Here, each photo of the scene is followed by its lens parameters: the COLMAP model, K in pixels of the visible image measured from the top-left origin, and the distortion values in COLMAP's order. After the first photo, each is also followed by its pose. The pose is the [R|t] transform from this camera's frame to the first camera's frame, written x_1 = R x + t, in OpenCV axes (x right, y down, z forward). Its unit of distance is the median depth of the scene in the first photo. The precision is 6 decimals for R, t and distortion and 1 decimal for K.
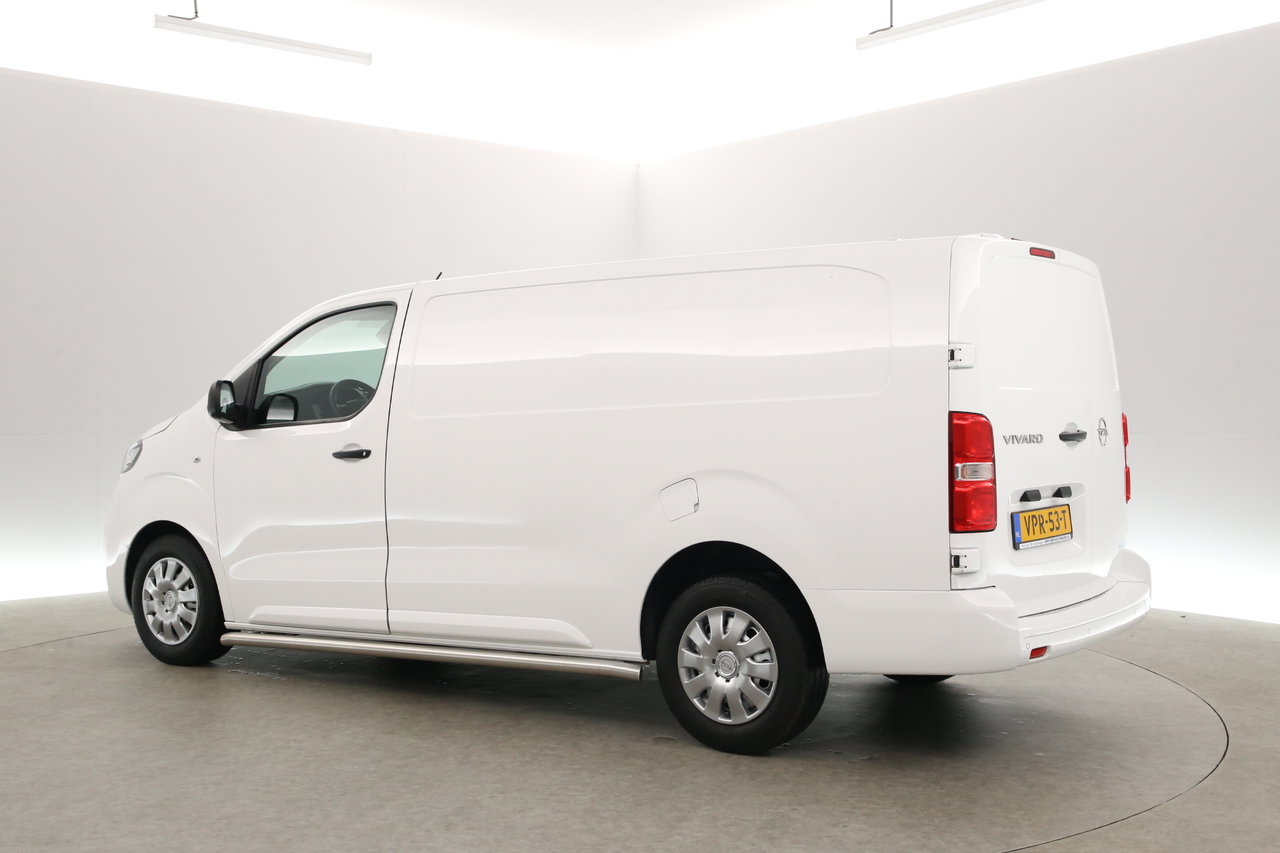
lens RADIAL K [[1474.5, 0, 647.8], [0, 1474.5, 431.2], [0, 0, 1]] dist [0.024365, 0.031968]
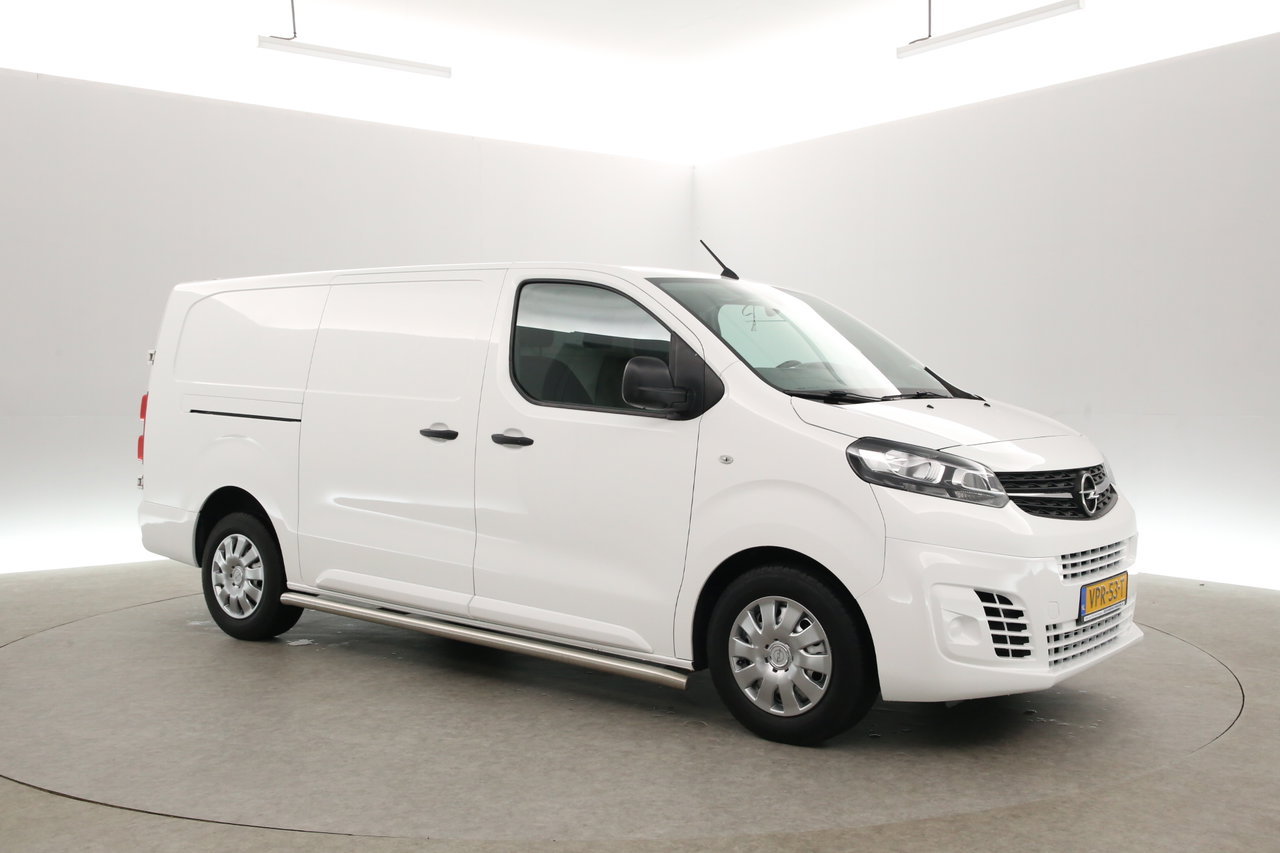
lens RADIAL K [[1283.8, 0, 633.8], [0, 1283.8, 422.2], [0, 0, 1]] dist [0.026265, 0.001886]
pose [[0.998487, 0.001396, -0.054968, 0.004359], [-0.000876, 0.999955, 0.009468, -0.003384], [0.054979, -0.009405, 0.998443, 0.148546]]
